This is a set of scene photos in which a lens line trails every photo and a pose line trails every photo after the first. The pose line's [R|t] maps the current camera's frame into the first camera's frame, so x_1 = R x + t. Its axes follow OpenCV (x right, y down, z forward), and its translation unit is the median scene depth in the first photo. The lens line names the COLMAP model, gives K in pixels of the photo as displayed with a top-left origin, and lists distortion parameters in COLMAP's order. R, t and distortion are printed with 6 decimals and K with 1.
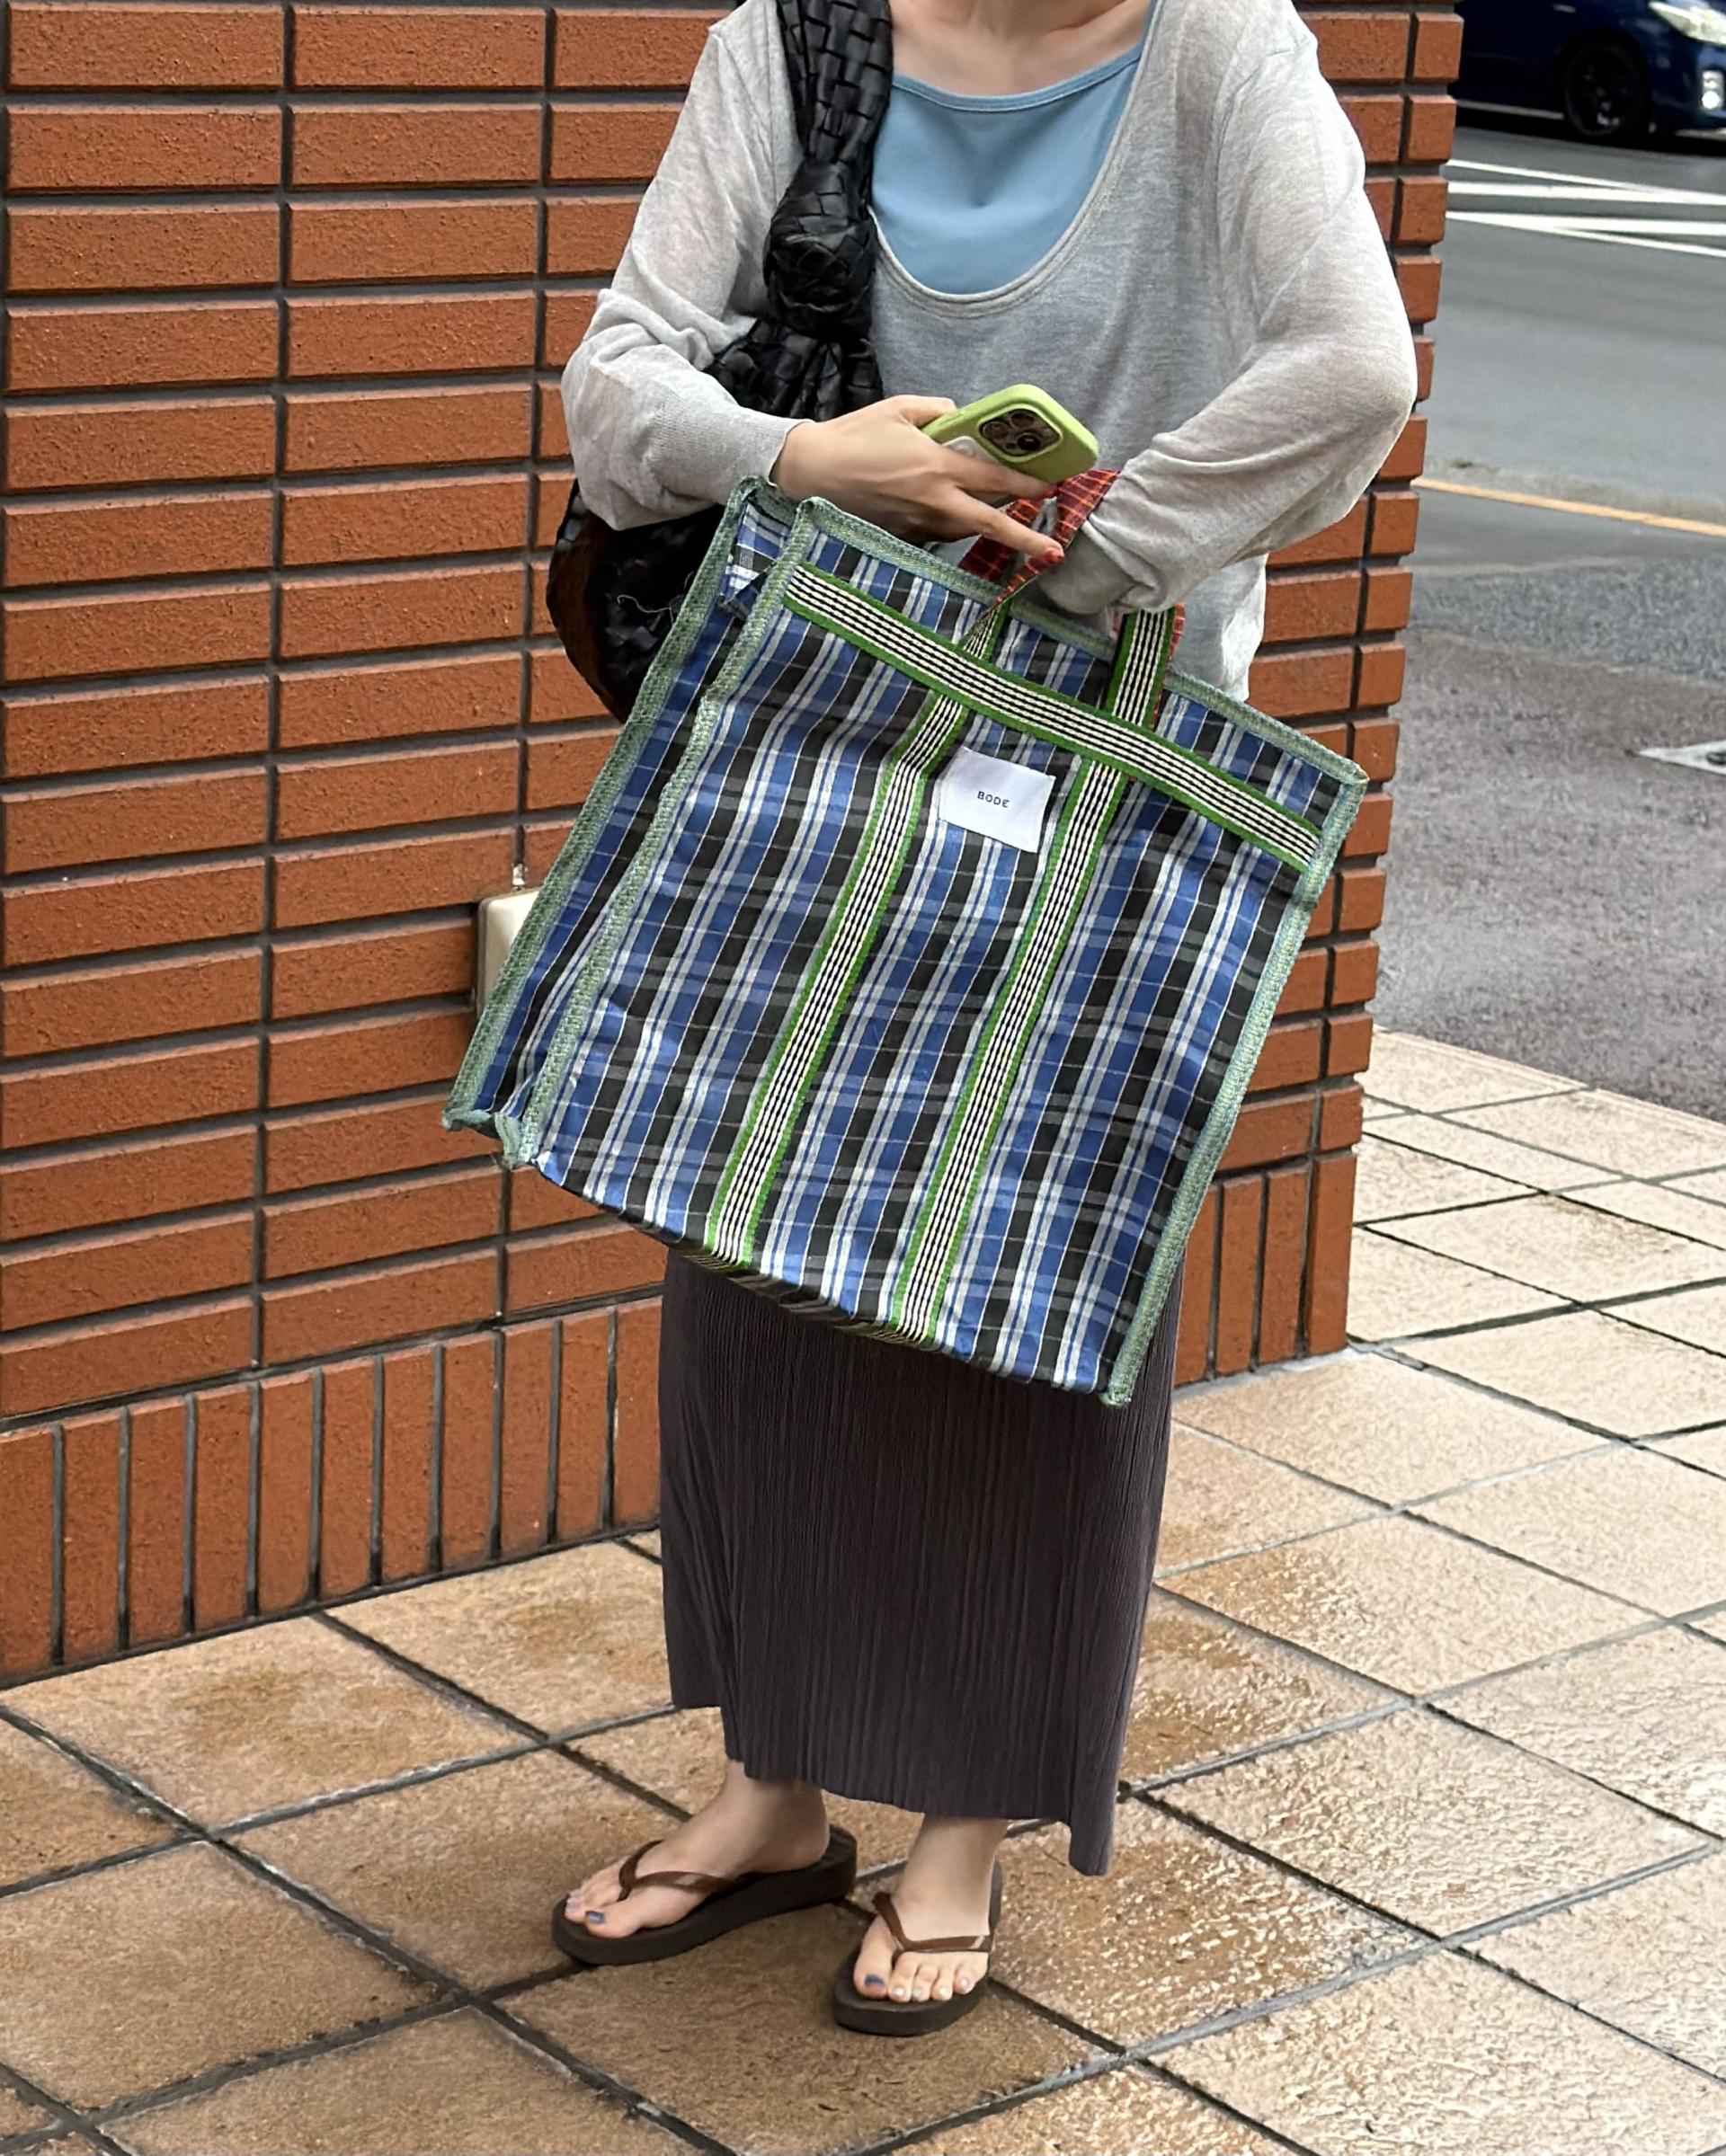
lens RADIAL K [[4990.7, 0, 976.4], [0, 4990.7, 1036.3], [0, 0, 1]] dist [0.113701, 0.270380]
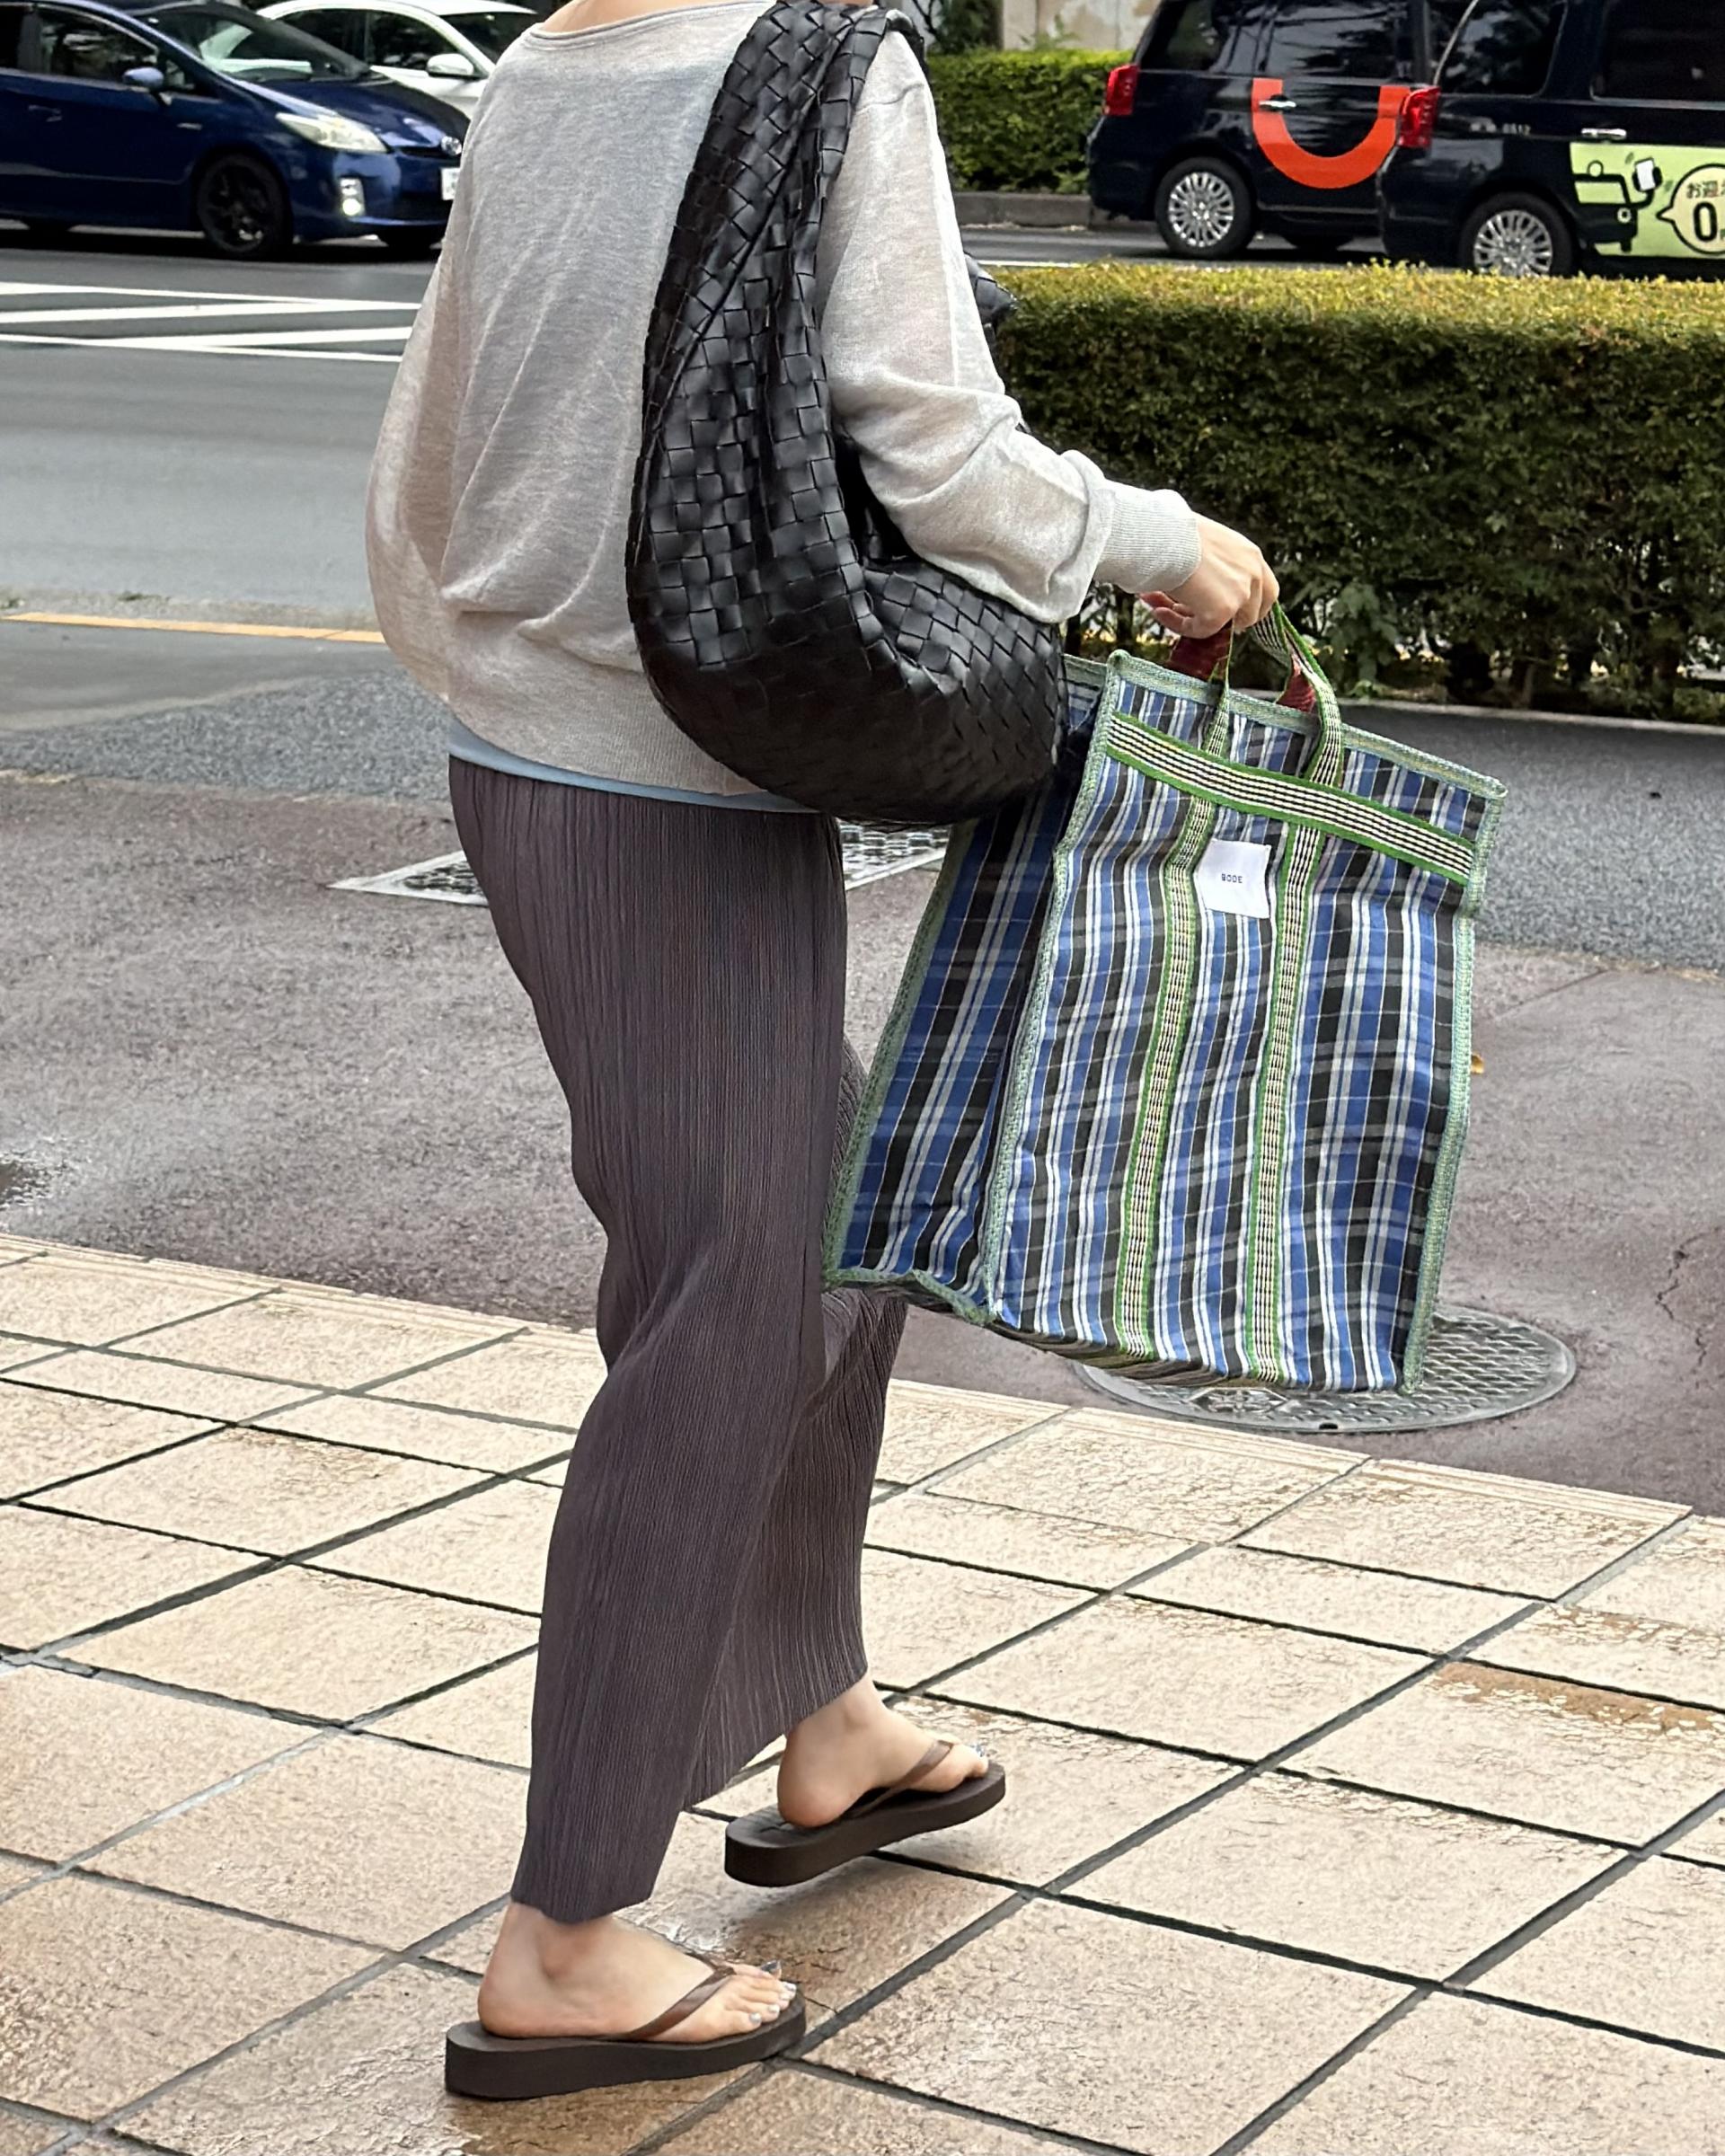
lens RADIAL K [[4988.0, 0, 986.5], [0, 4988.0, 887.4], [0, 0, 1]] dist [0.137577, 0.032415]
pose [[0.962118, -0.117868, 0.245839, 0.048817], [0.130482, 0.990811, -0.035608, -0.017354], [-0.239383, 0.066337, 0.968657, 0.160513]]
